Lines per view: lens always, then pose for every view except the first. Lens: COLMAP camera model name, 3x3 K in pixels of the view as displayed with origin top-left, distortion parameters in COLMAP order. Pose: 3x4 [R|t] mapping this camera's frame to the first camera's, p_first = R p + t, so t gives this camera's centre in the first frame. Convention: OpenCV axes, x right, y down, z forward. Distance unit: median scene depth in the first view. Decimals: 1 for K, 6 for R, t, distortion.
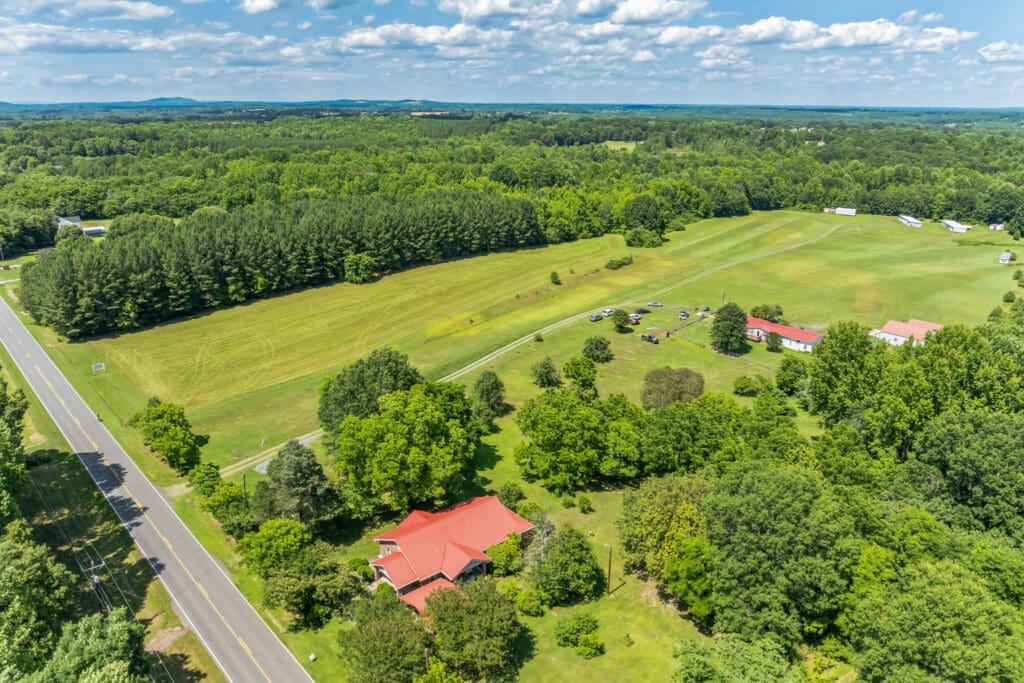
lens RADIAL K [[720.7, 0, 512.0], [0, 720.7, 341.5], [0, 0, 1]] dist [-0.036379, -0.000235]
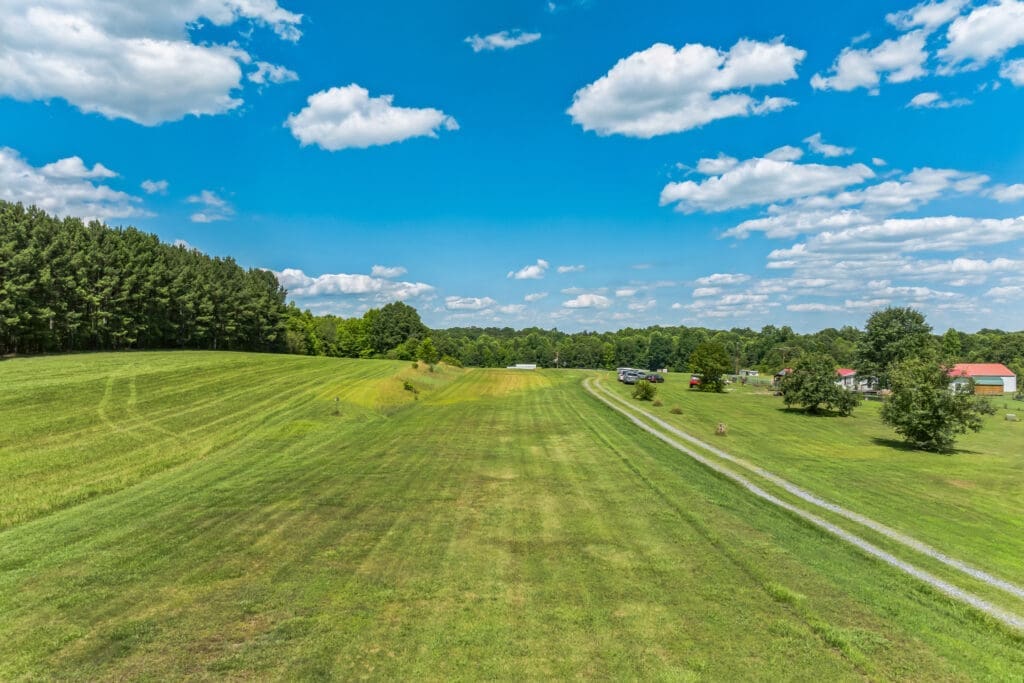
lens RADIAL K [[720.7, 0, 512.0], [0, 720.7, 341.5], [0, 0, 1]] dist [-0.036379, -0.000235]
pose [[0.802128, 0.000121, 0.597152, -0.227615], [0.191430, 0.947172, -0.257331, 0.049046], [-0.565637, 0.320725, 0.759730, 0.706432]]
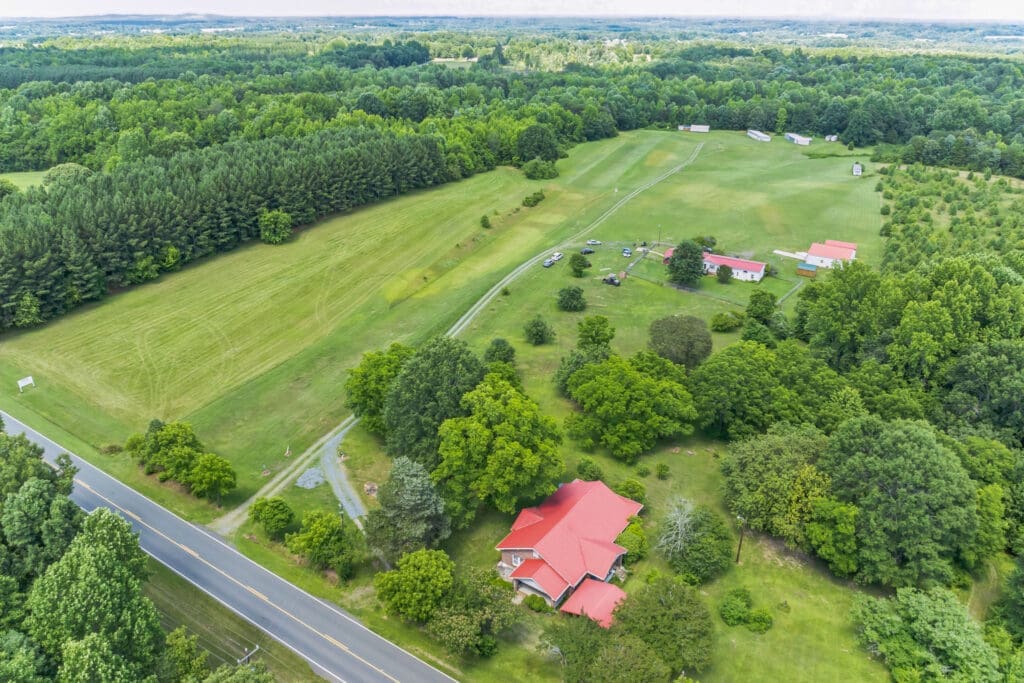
lens RADIAL K [[720.7, 0, 512.0], [0, 720.7, 341.5], [0, 0, 1]] dist [-0.036379, -0.000235]
pose [[0.966804, -0.108687, 0.231251, -0.175270], [0.082794, 0.989449, 0.118897, -0.049564], [-0.241734, -0.095804, 0.965602, 0.056533]]
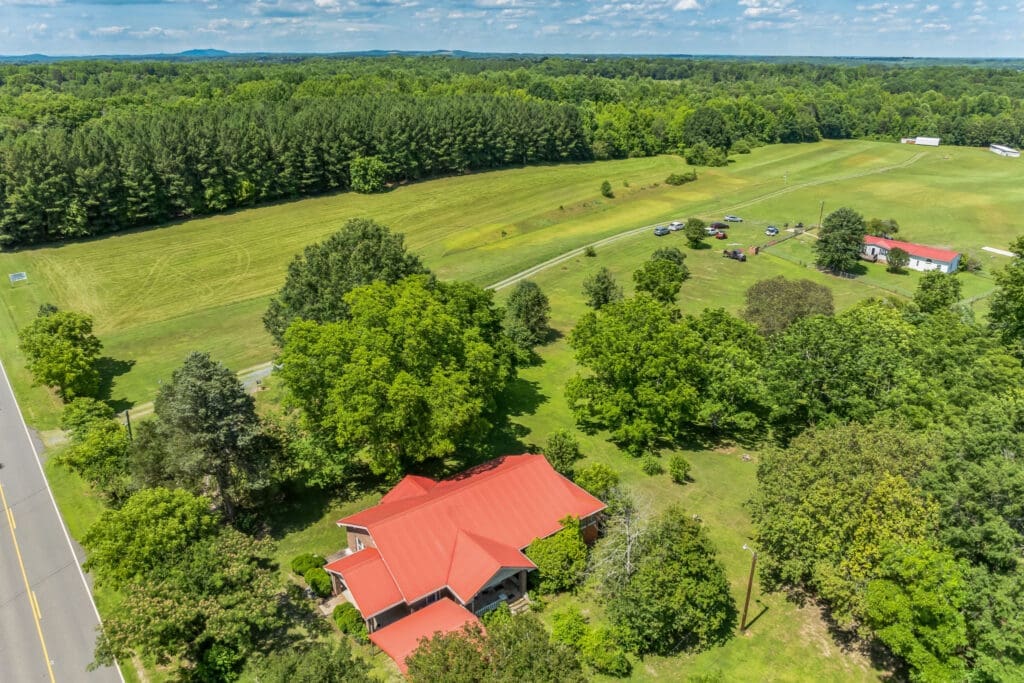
lens RADIAL K [[720.7, 0, 512.0], [0, 720.7, 341.5], [0, 0, 1]] dist [-0.036379, -0.000235]
pose [[0.998966, 0.013196, -0.043505, -0.011646], [-0.010564, 0.998131, 0.060183, 0.043148], [0.044218, -0.059661, 0.997239, 0.206237]]
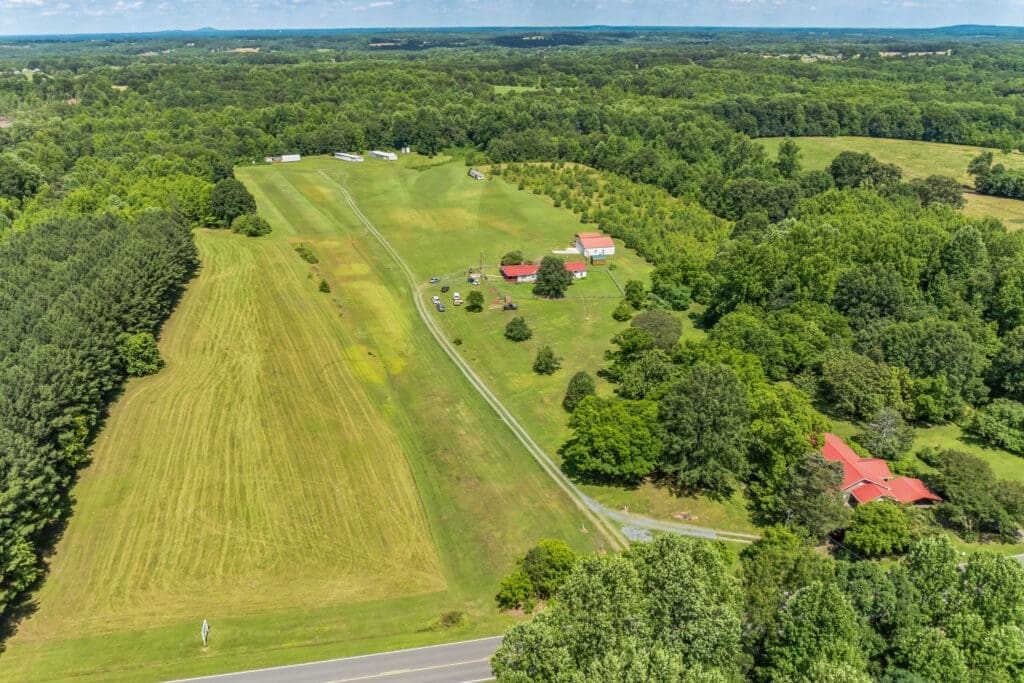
lens RADIAL K [[720.7, 0, 512.0], [0, 720.7, 341.5], [0, 0, 1]] dist [-0.036379, -0.000235]
pose [[0.522147, -0.353484, 0.776152, -0.659927], [0.280395, 0.930623, 0.235203, -0.205772], [-0.805445, 0.094819, 0.585037, 0.337045]]
